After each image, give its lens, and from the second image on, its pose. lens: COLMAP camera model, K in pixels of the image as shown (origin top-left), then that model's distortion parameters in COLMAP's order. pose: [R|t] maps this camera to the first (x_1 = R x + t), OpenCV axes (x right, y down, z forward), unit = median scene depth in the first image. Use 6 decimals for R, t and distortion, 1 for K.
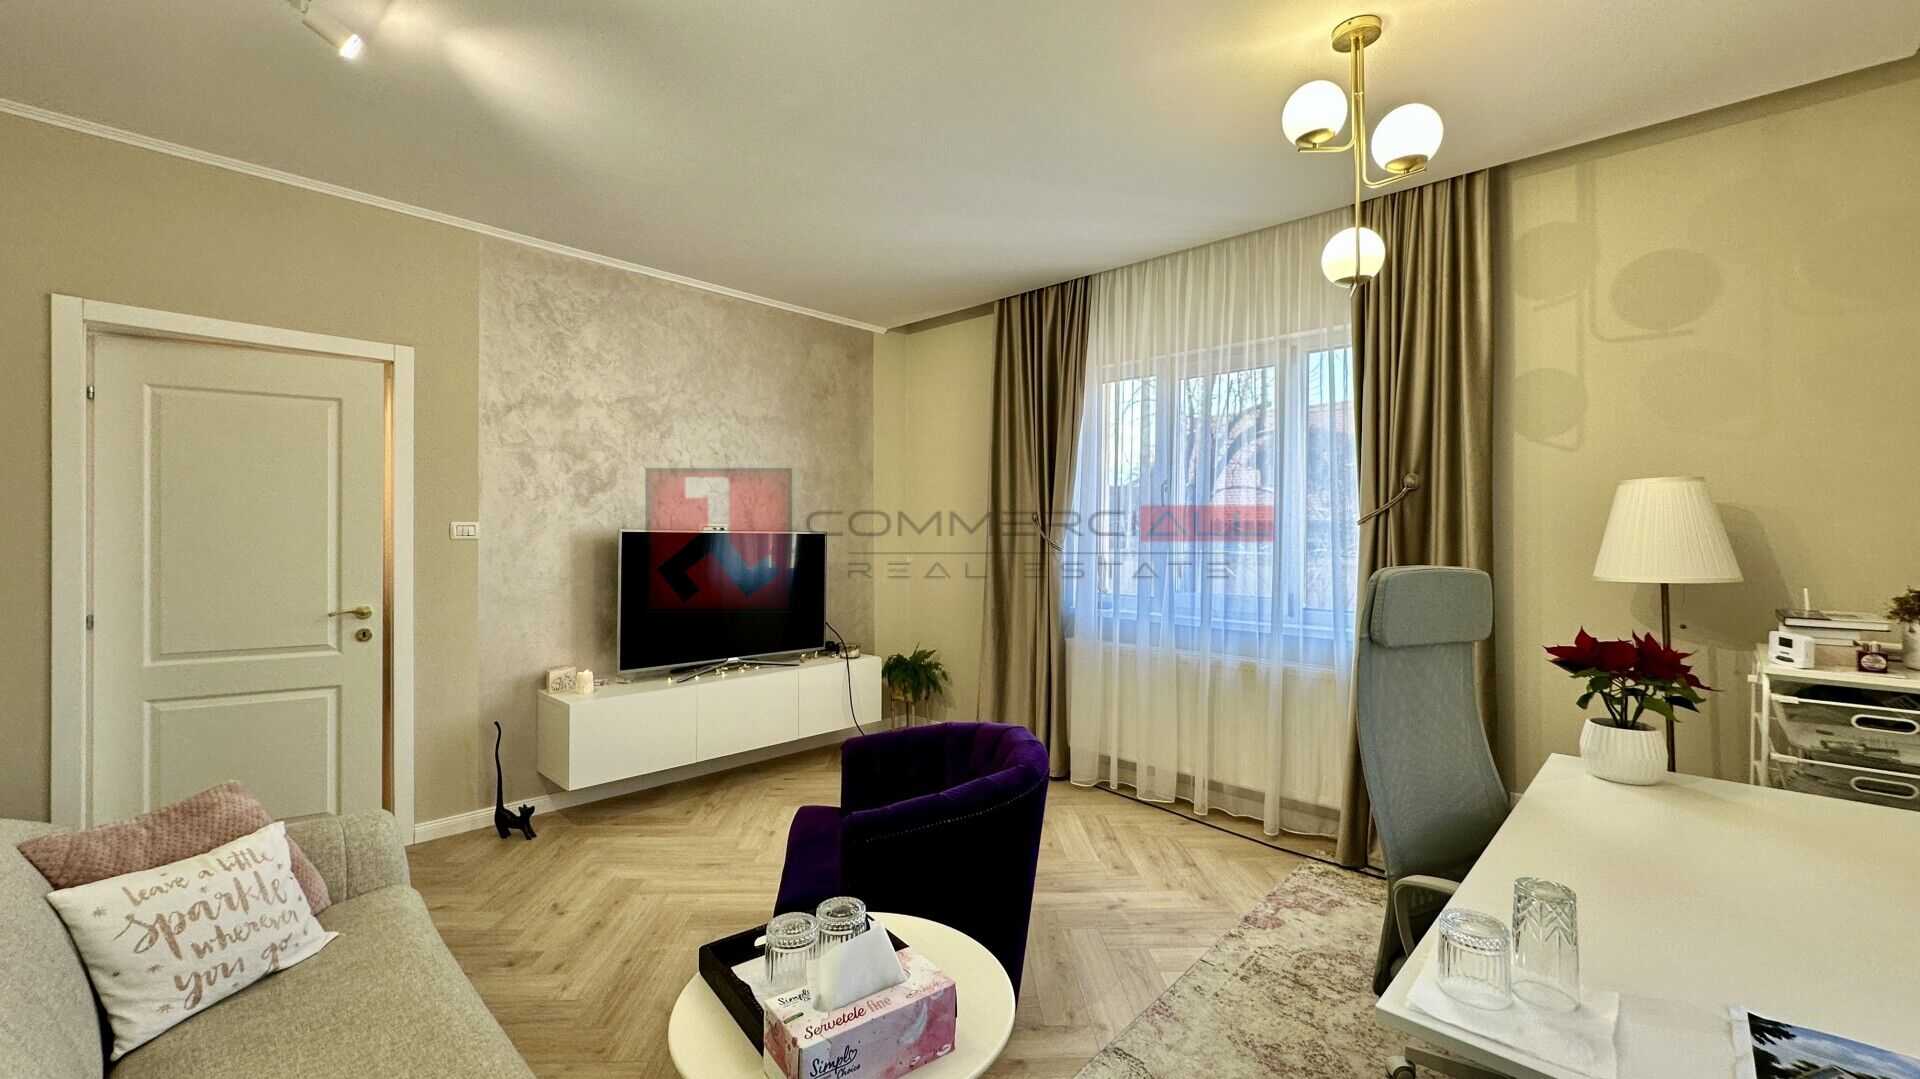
lens RADIAL K [[764.7, 0, 956.8], [0, 764.7, 533.2], [0, 0, 1]] dist [0.000996, 0.000264]
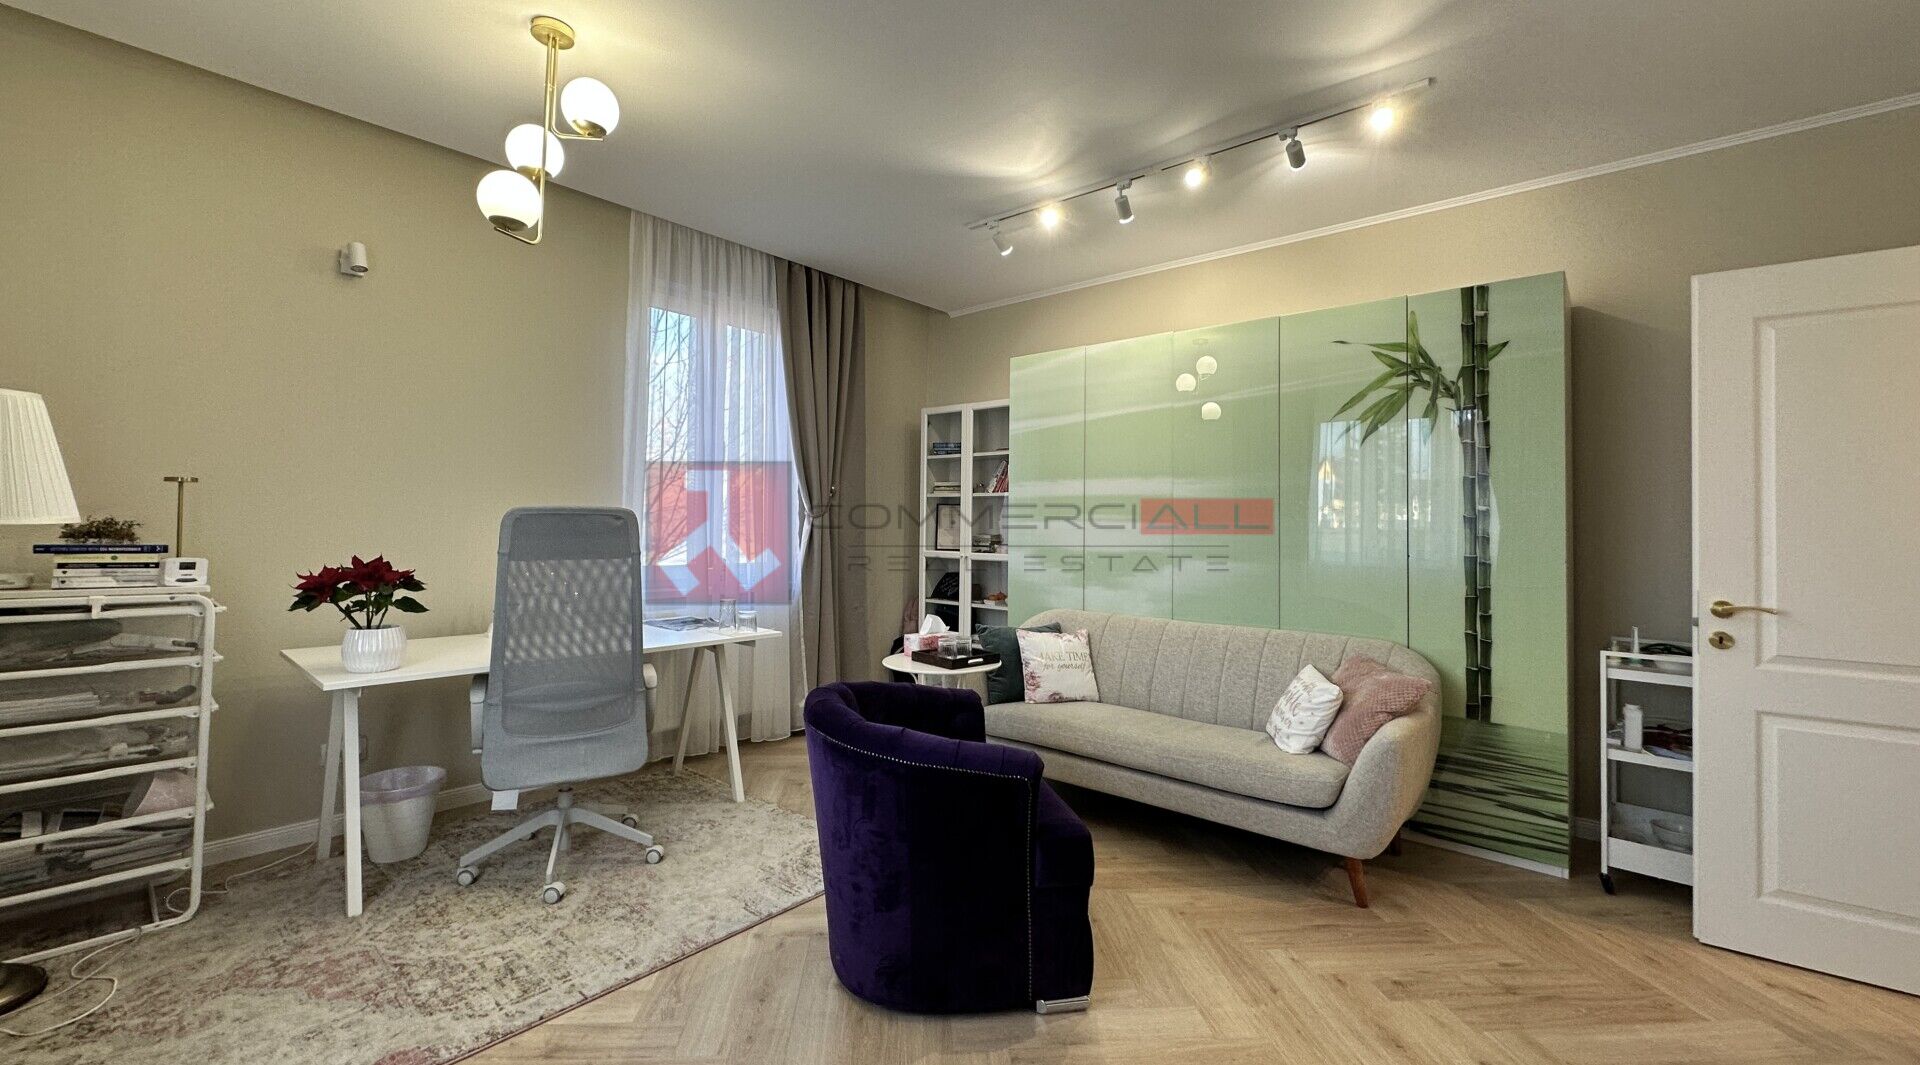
lens RADIAL K [[764.7, 0, 961.7], [0, 764.7, 522.3], [0, 0, 1]] dist [0.000996, 0.000264]
pose [[-0.998512, -0.019342, -0.050983, -0.023615], [-0.019317, 0.999813, -0.000982, 0.037374], [0.050992, 0.000004, -0.998699, 1.523315]]
